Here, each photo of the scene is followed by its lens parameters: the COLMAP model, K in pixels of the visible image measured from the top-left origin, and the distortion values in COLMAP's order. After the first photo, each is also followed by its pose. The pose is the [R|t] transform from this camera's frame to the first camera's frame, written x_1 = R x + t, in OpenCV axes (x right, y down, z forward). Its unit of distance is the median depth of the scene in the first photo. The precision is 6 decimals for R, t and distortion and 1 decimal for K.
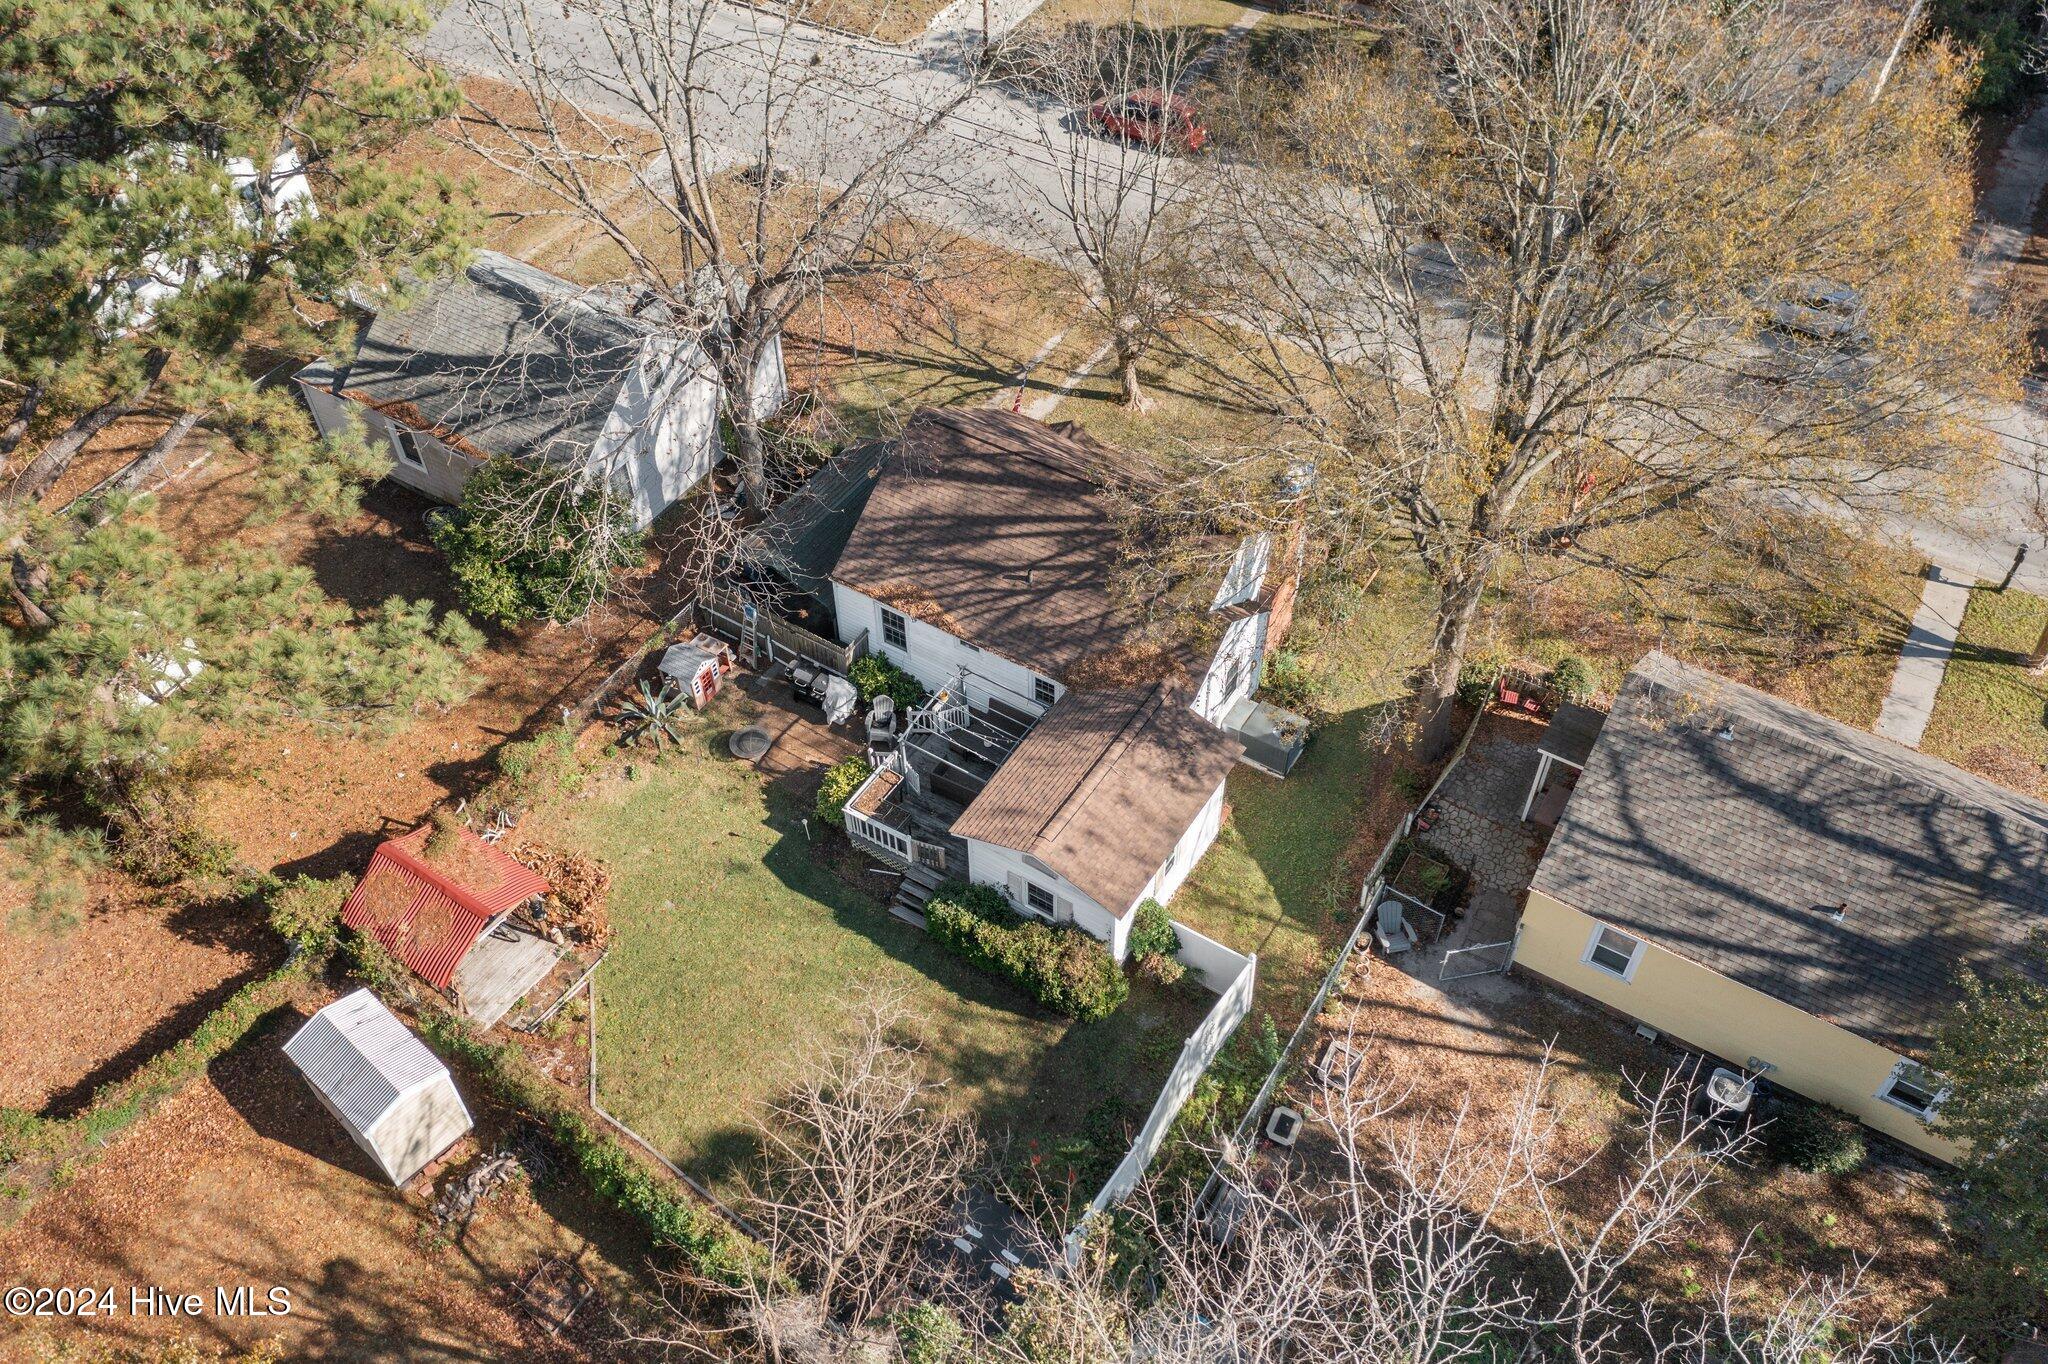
lens RADIAL K [[1645.1, 0, 1024.0], [0, 1645.1, 682.0], [0, 0, 1]] dist [0.018207, 0.009759]
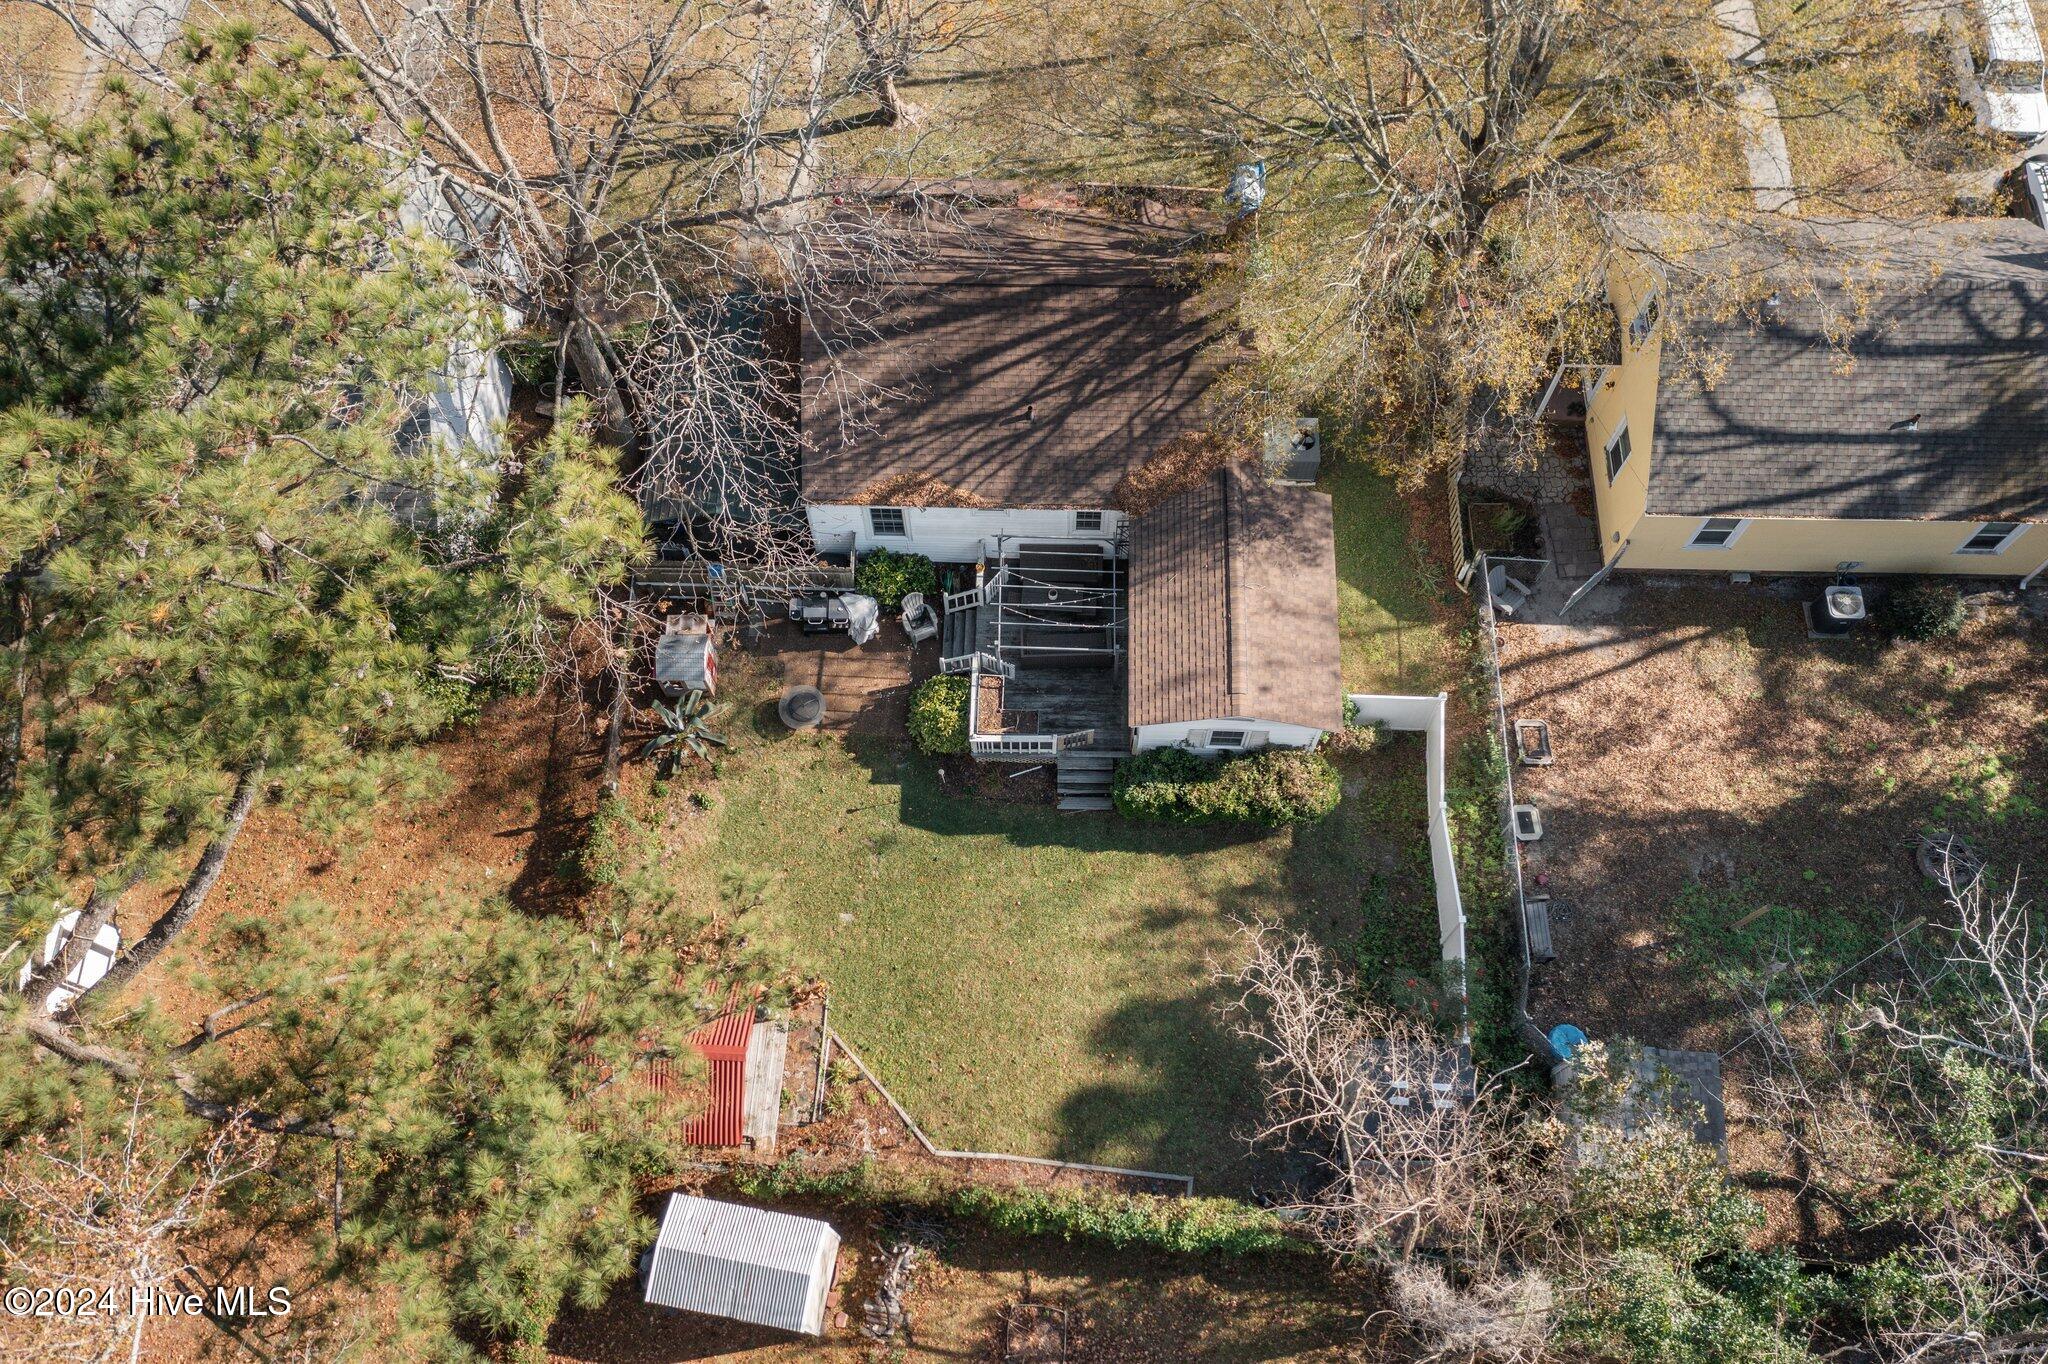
lens RADIAL K [[1629.9, 0, 1024.0], [0, 1629.9, 682.0], [0, 0, 1]] dist [0.001553, -0.003507]
pose [[0.855812, -0.470466, 0.215050, -0.280667], [0.373258, 0.849461, 0.372953, -0.294928], [-0.358139, -0.238908, 0.902585, 0.186998]]
